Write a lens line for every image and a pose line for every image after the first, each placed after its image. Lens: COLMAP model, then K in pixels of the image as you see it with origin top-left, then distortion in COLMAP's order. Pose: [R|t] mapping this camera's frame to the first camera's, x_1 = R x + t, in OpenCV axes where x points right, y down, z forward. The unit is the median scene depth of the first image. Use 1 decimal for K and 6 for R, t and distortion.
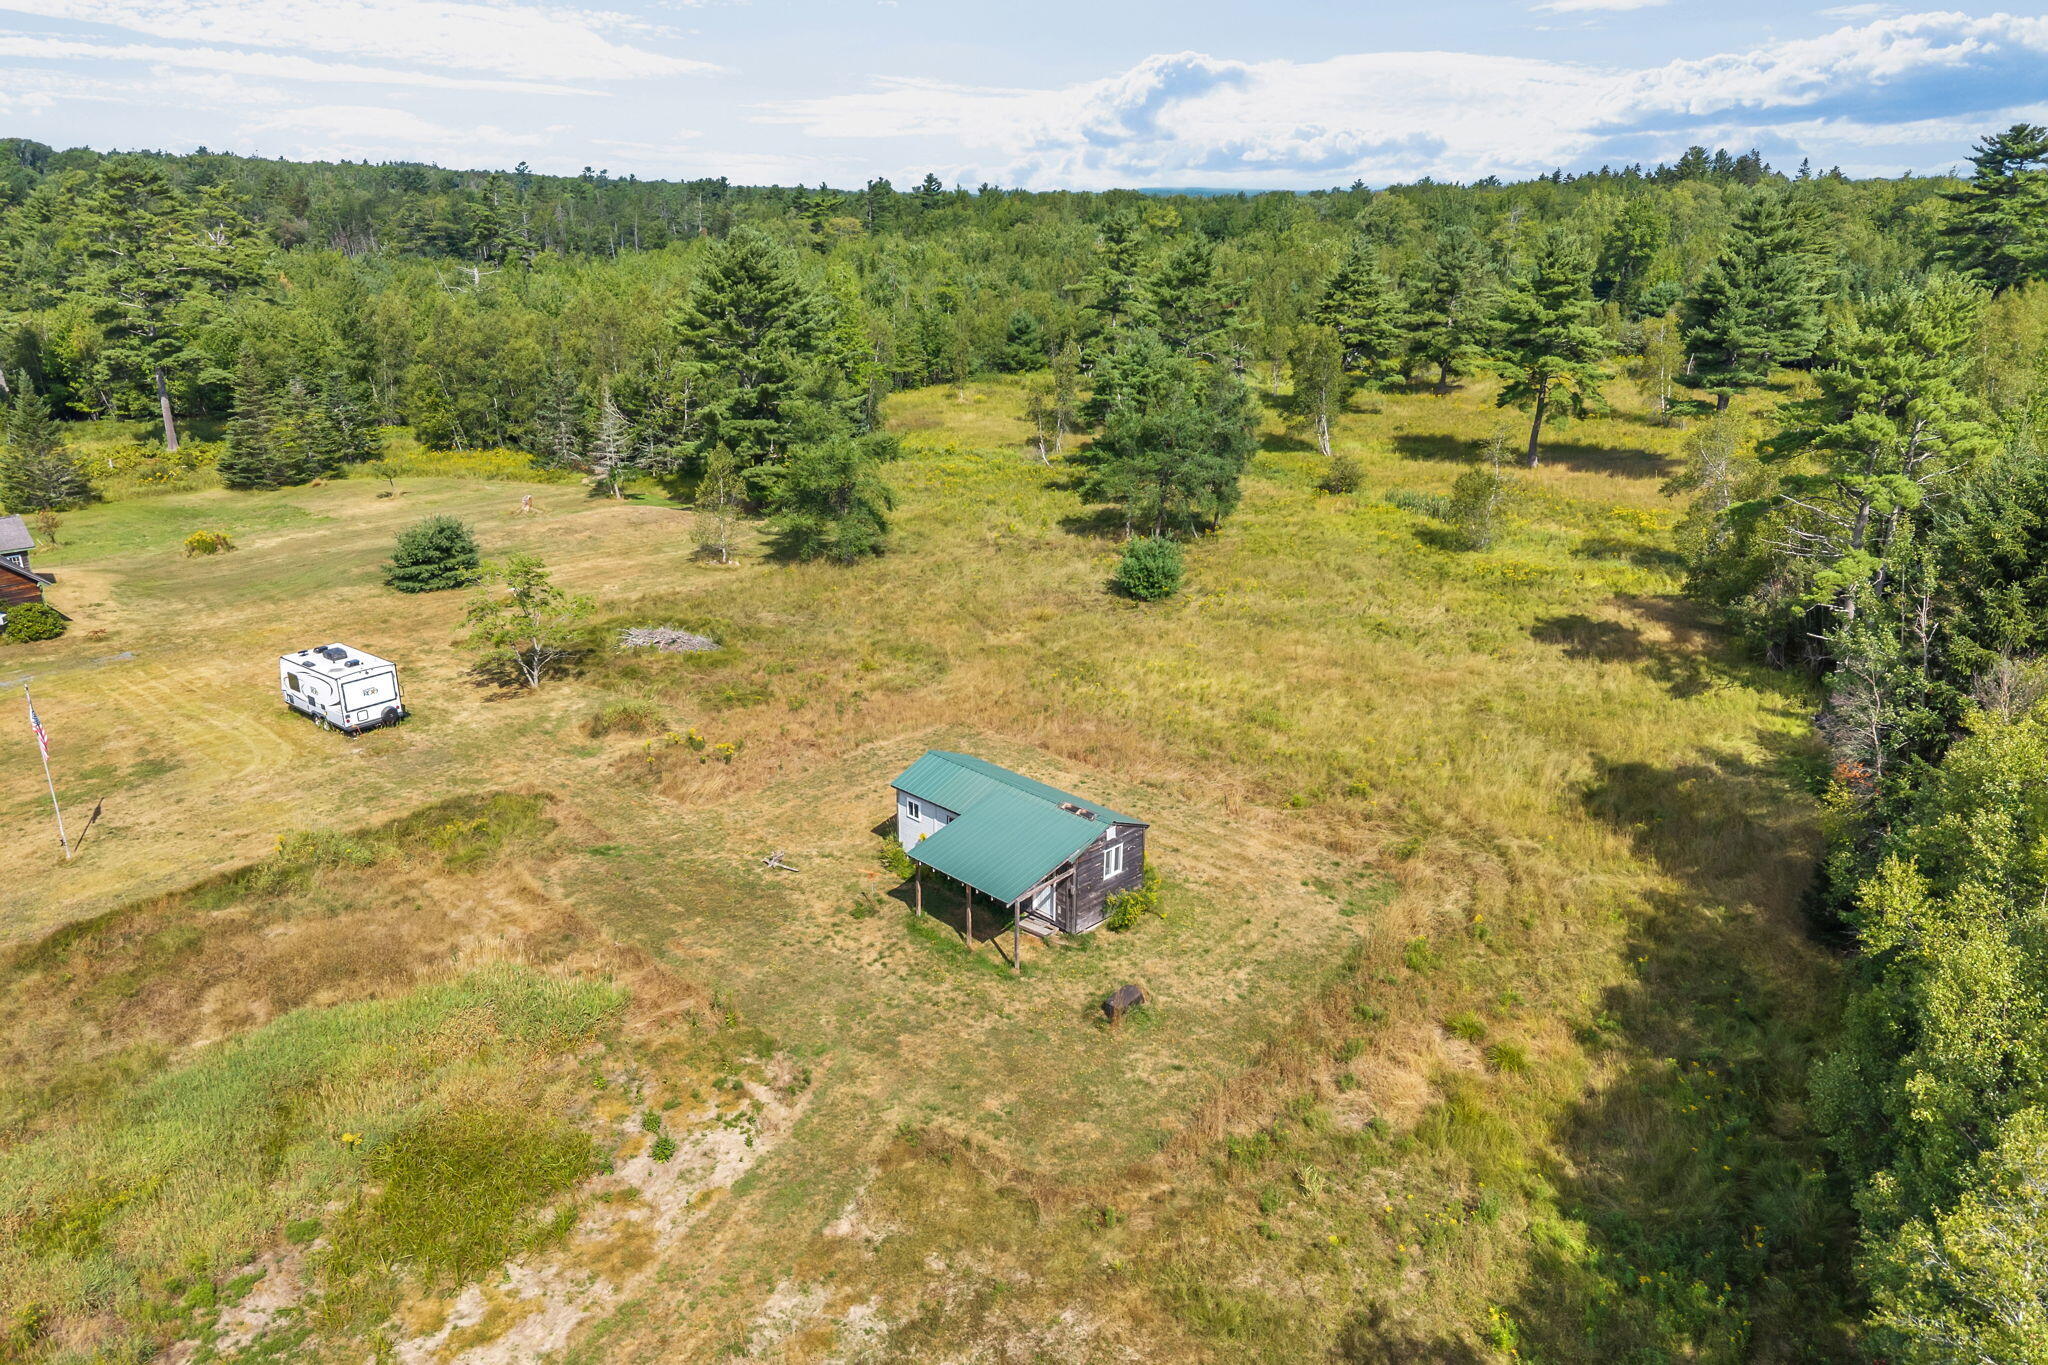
lens RADIAL K [[1406.4, 0, 1013.9], [0, 1406.4, 711.1], [0, 0, 1]] dist [0.018644, -0.005031]
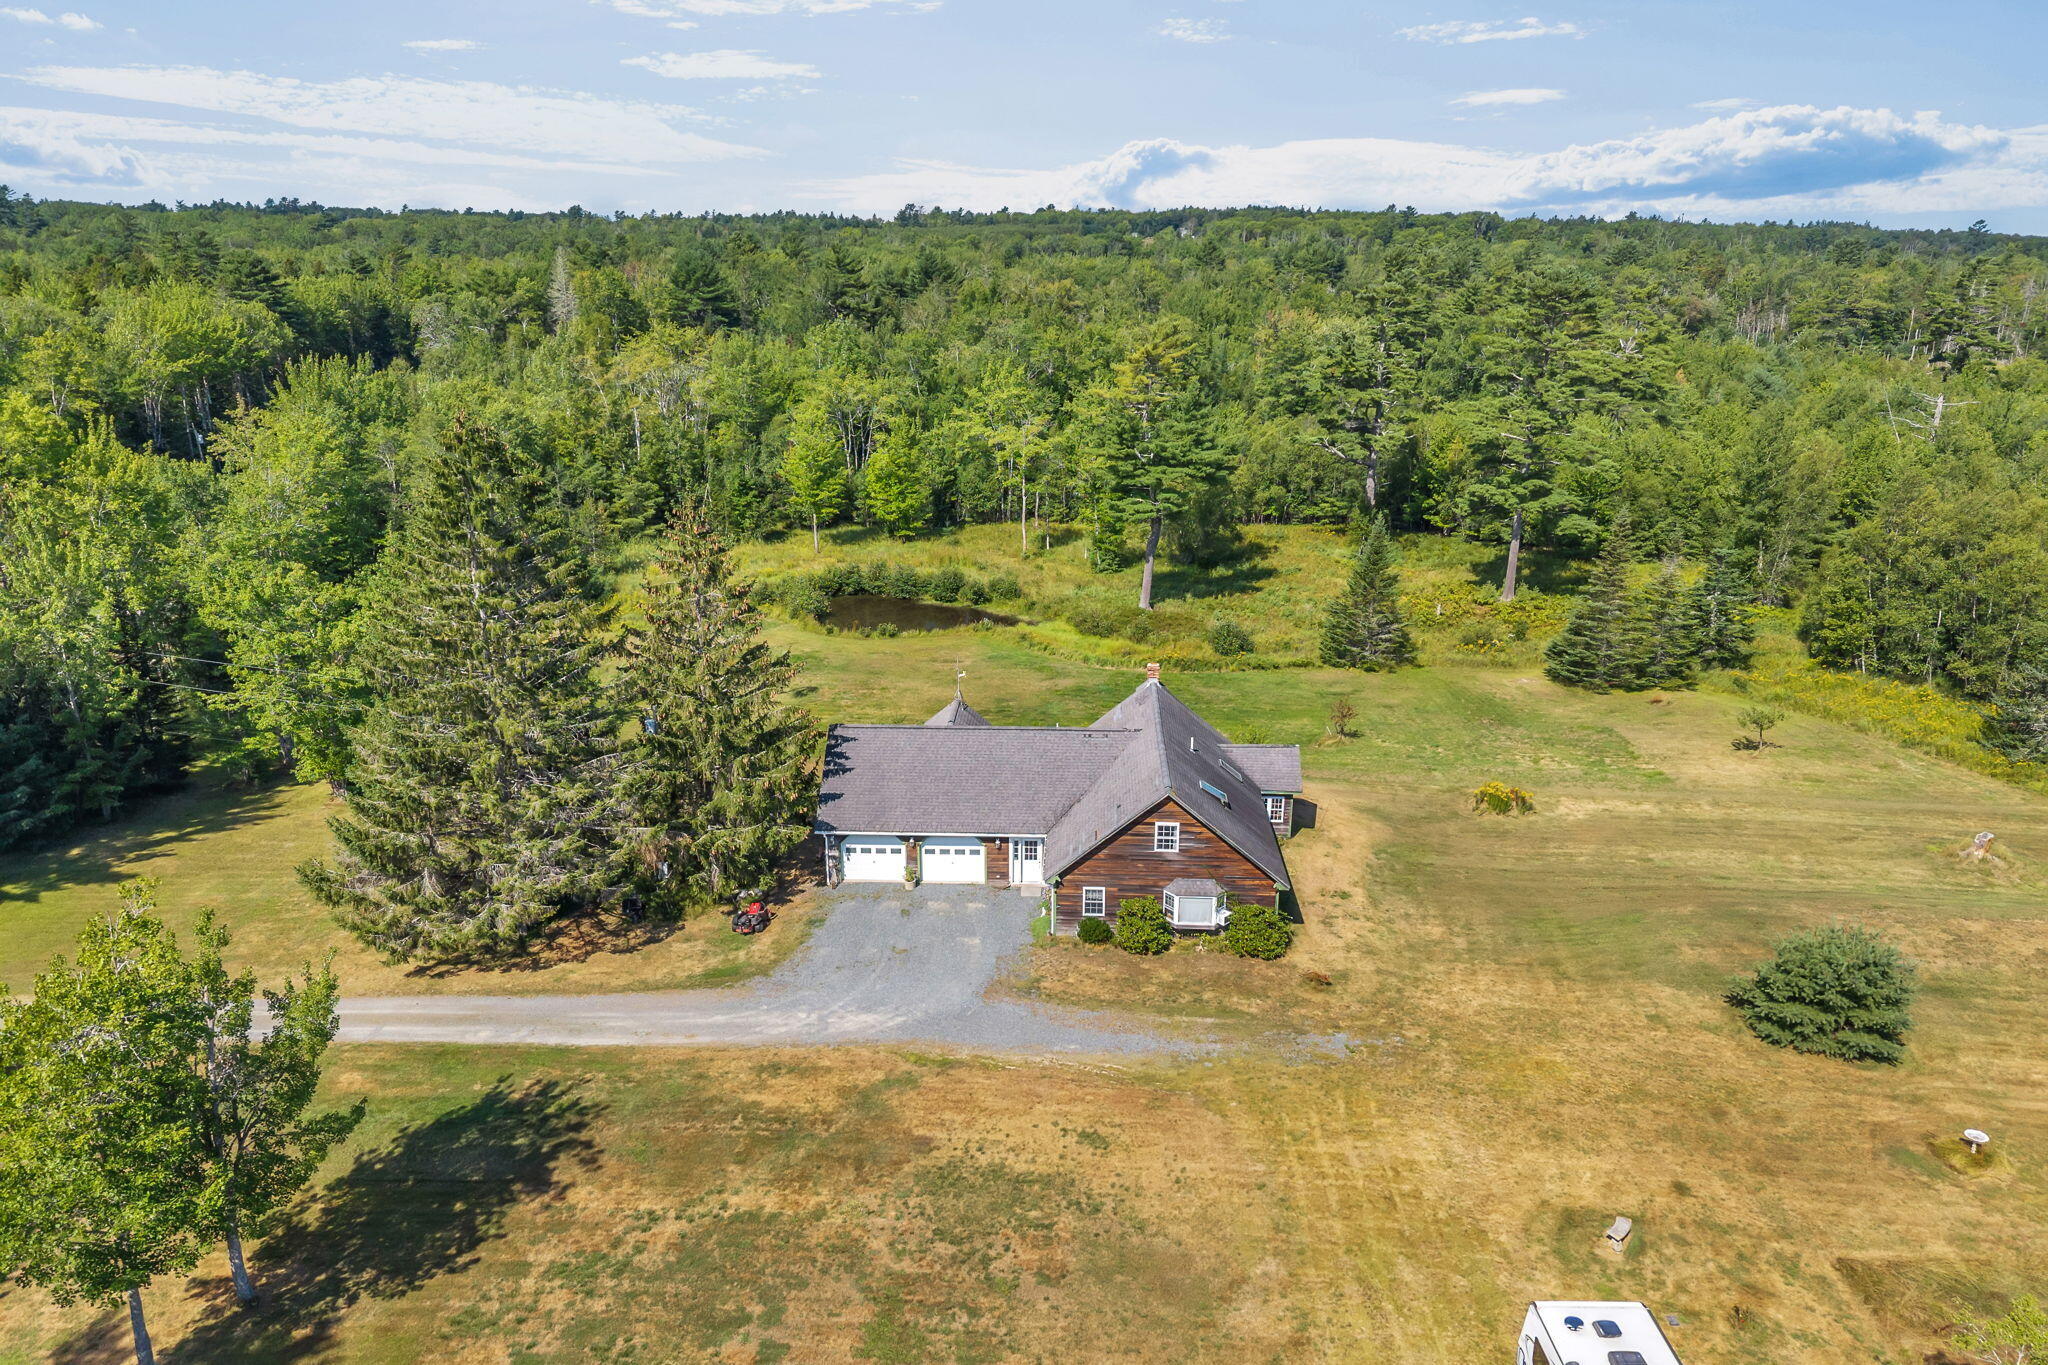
lens RADIAL K [[1406.4, 0, 1013.9], [0, 1406.4, 711.1], [0, 0, 1]] dist [0.018644, -0.005031]
pose [[0.637161, 0.242071, -0.731729, -0.413857], [-0.268660, 0.959607, 0.083520, -0.333920], [0.722390, 0.143370, 0.676459, 0.621770]]
